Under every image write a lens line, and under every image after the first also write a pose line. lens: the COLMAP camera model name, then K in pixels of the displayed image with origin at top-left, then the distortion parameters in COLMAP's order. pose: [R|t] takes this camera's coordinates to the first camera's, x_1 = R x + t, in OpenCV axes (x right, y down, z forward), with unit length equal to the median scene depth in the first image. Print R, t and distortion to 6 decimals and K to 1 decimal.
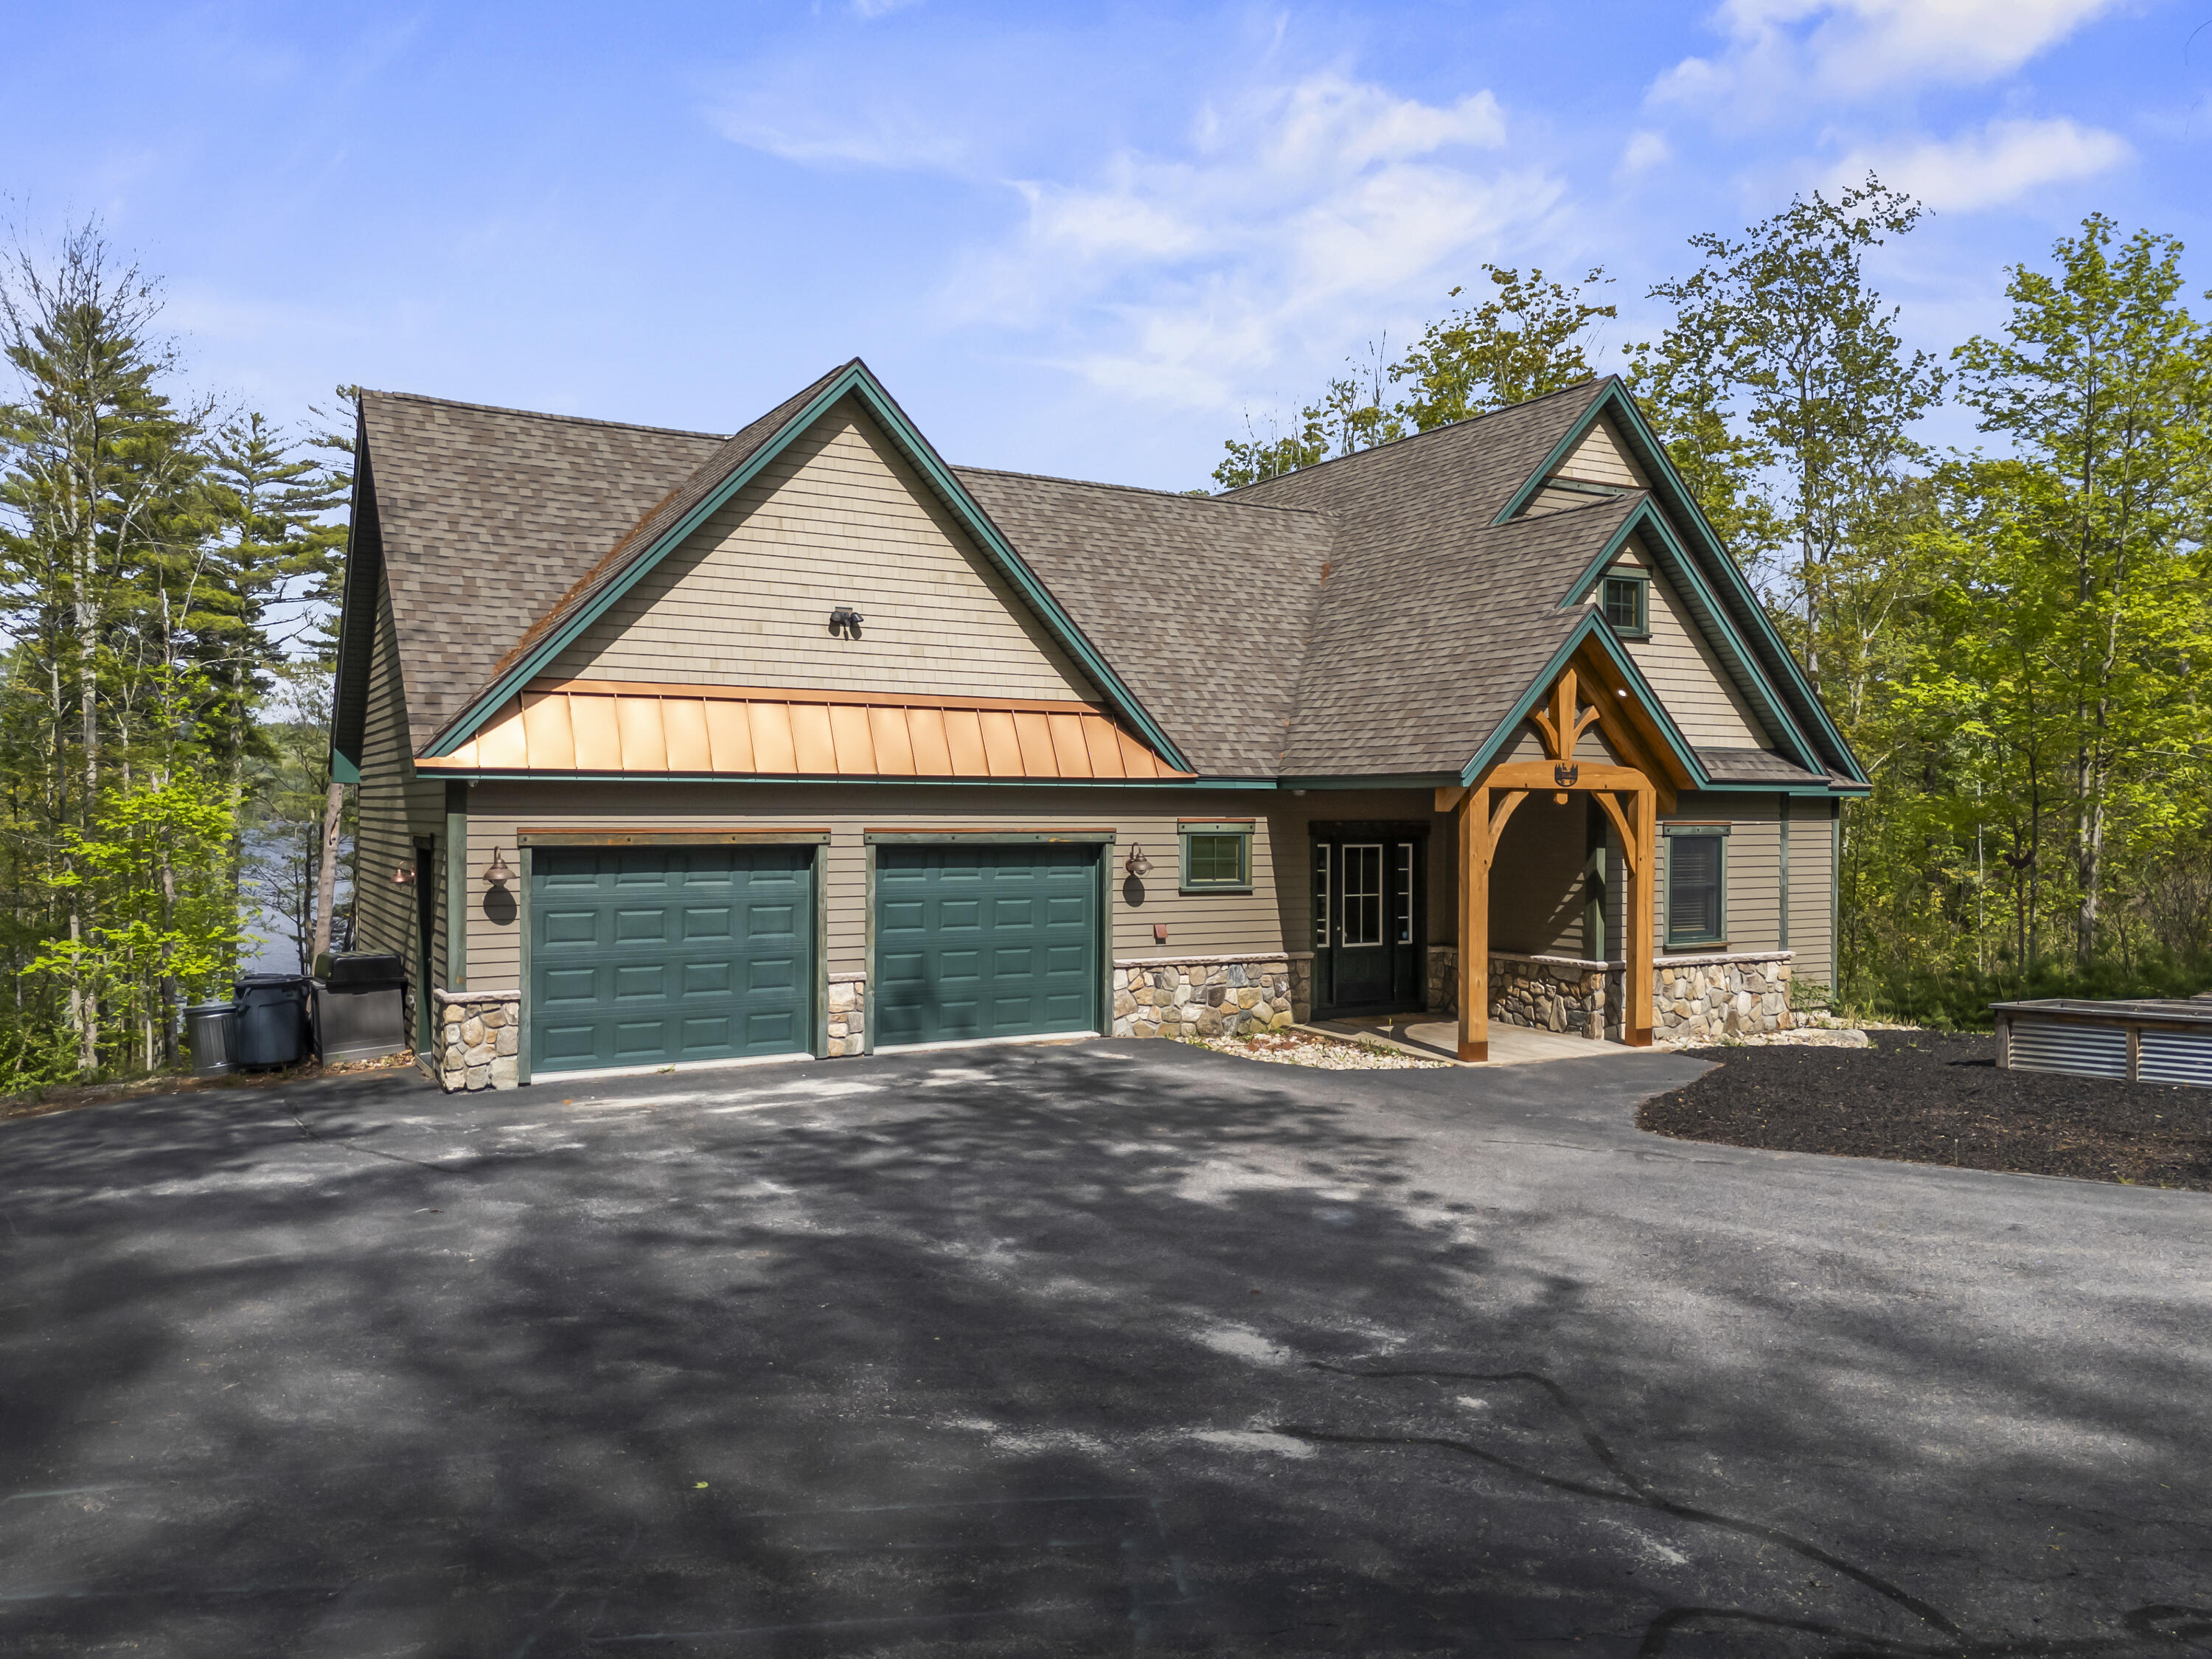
lens RADIAL K [[1630.5, 0, 1101.1], [0, 1630.5, 818.3], [0, 0, 1]] dist [0.119690, -0.166968]
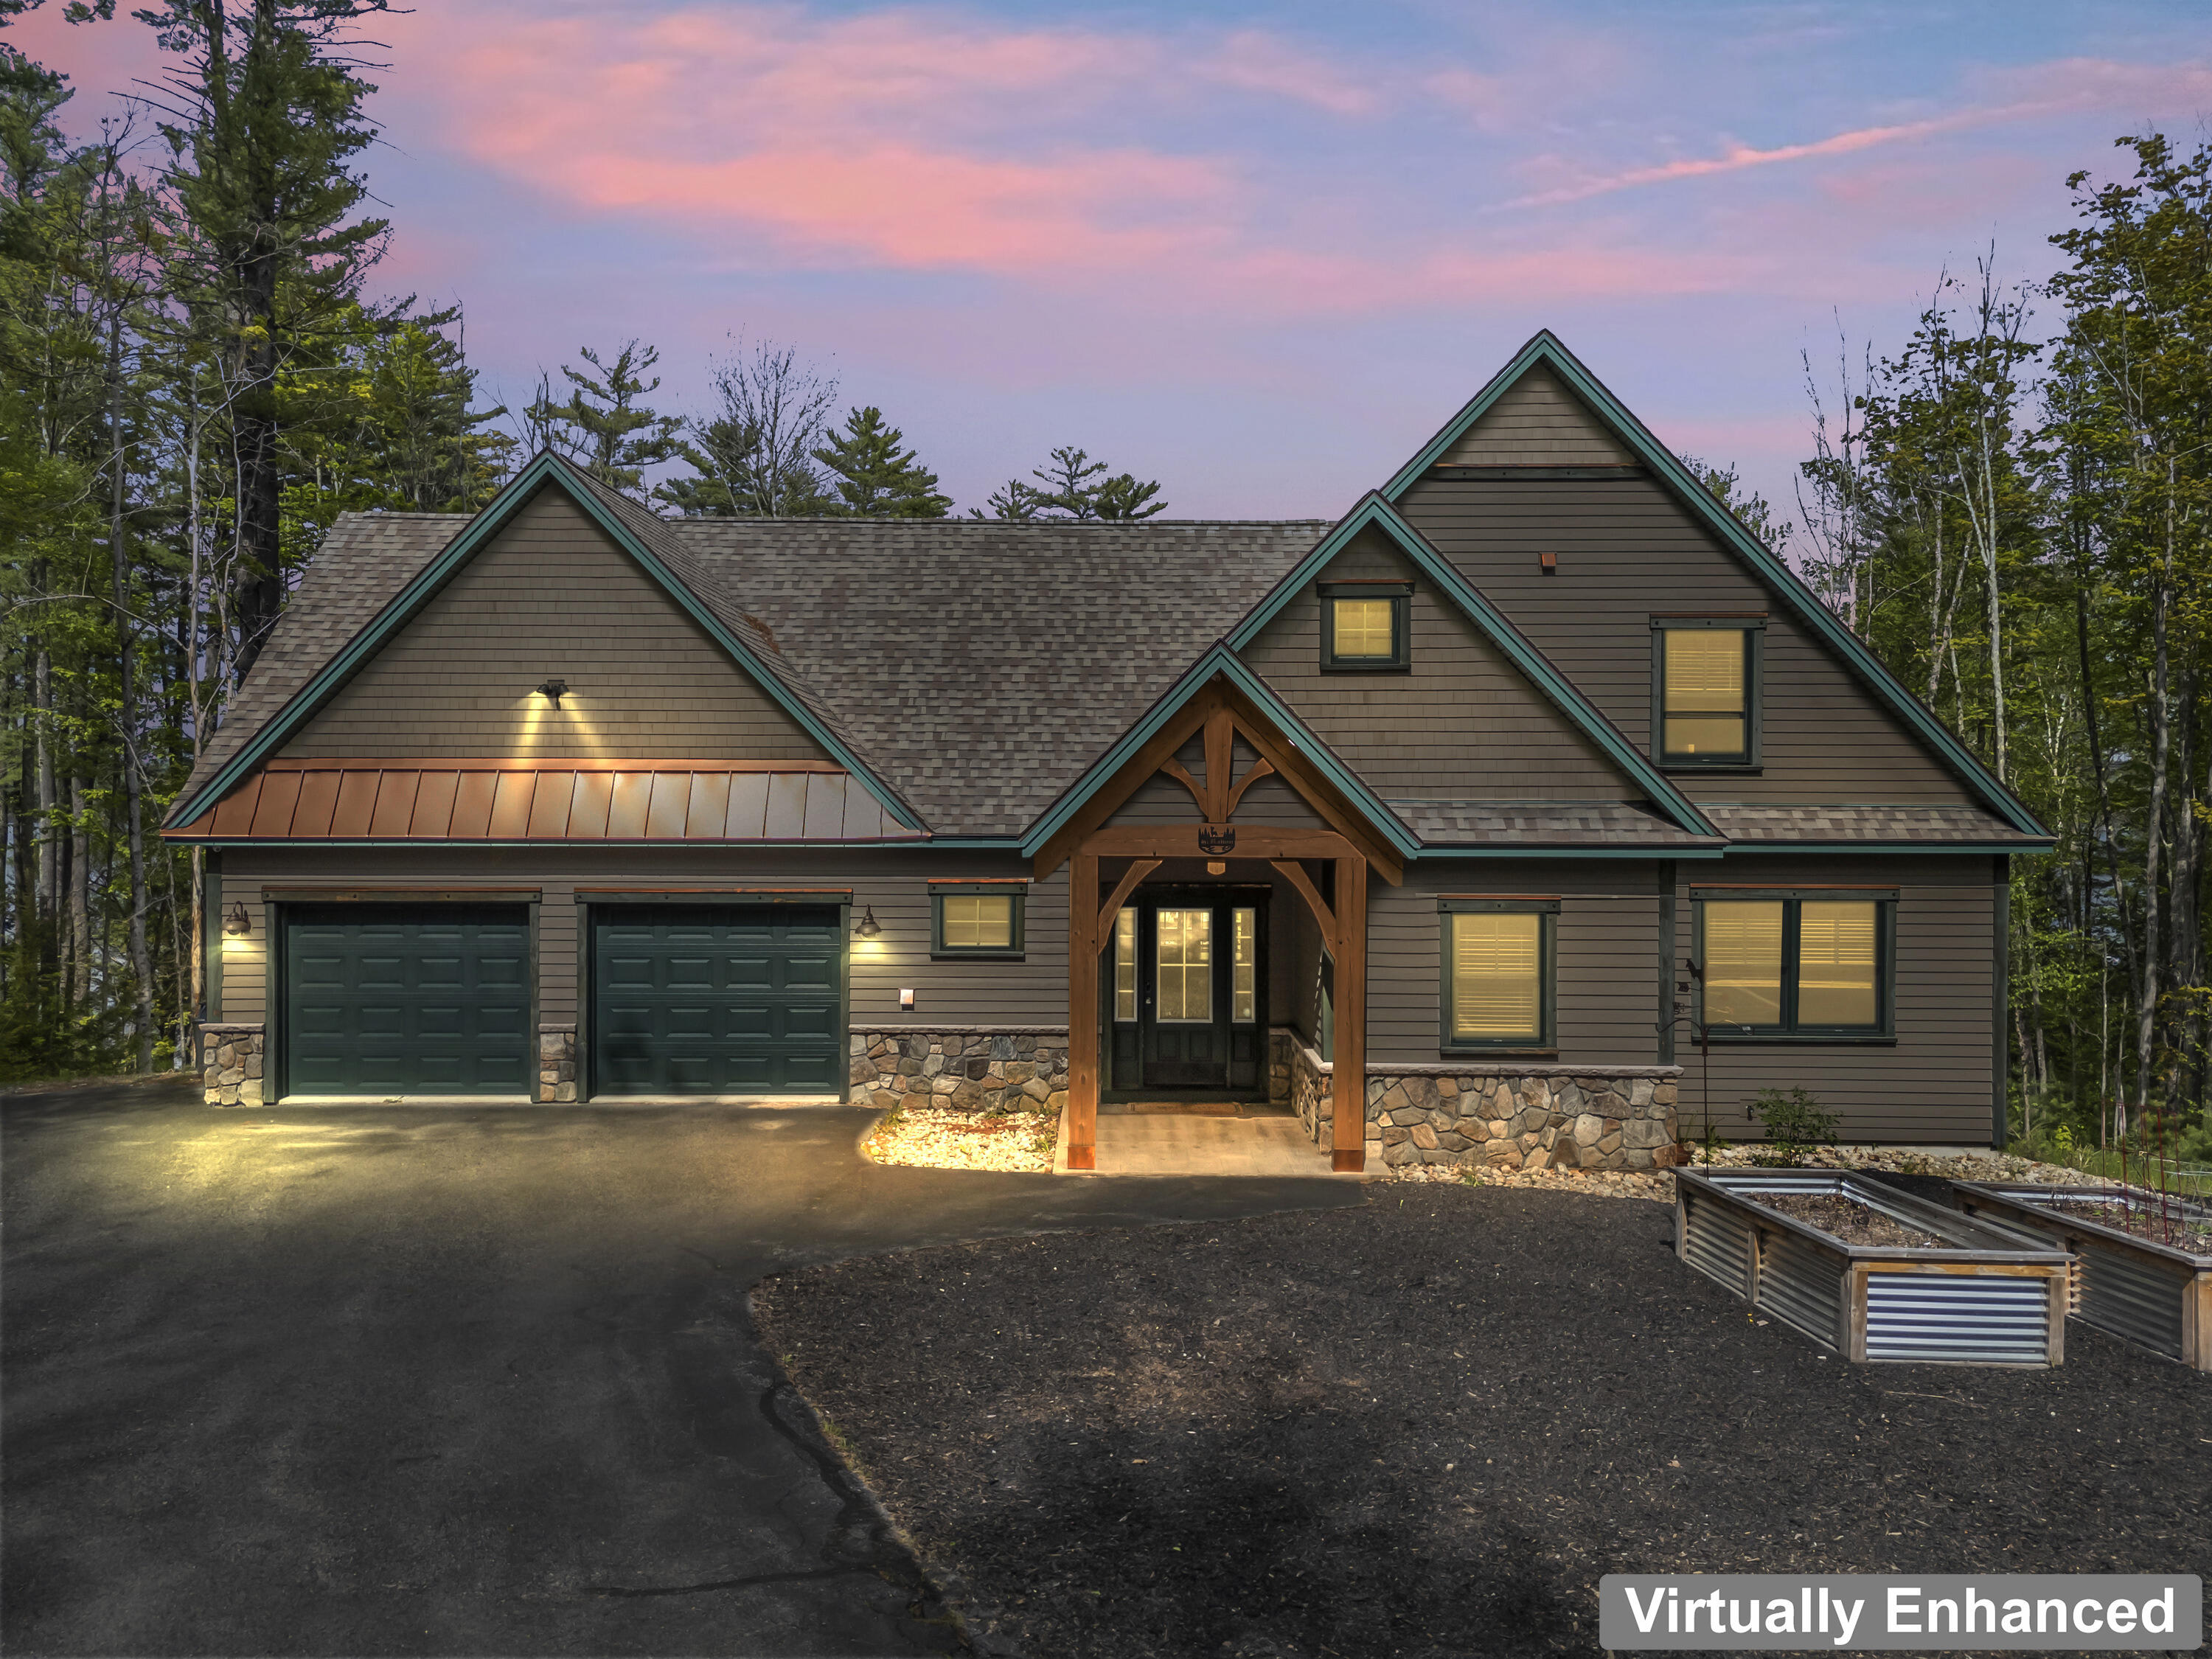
lens RADIAL K [[1630.5, 0, 1101.1], [0, 1630.5, 818.3], [0, 0, 1]] dist [0.119690, -0.166968]
pose [[0.859272, 0.001840, -0.511515, 0.627471], [-0.002411, 0.999997, -0.000454, -0.035423], [0.511513, 0.001623, 0.859274, 0.234820]]
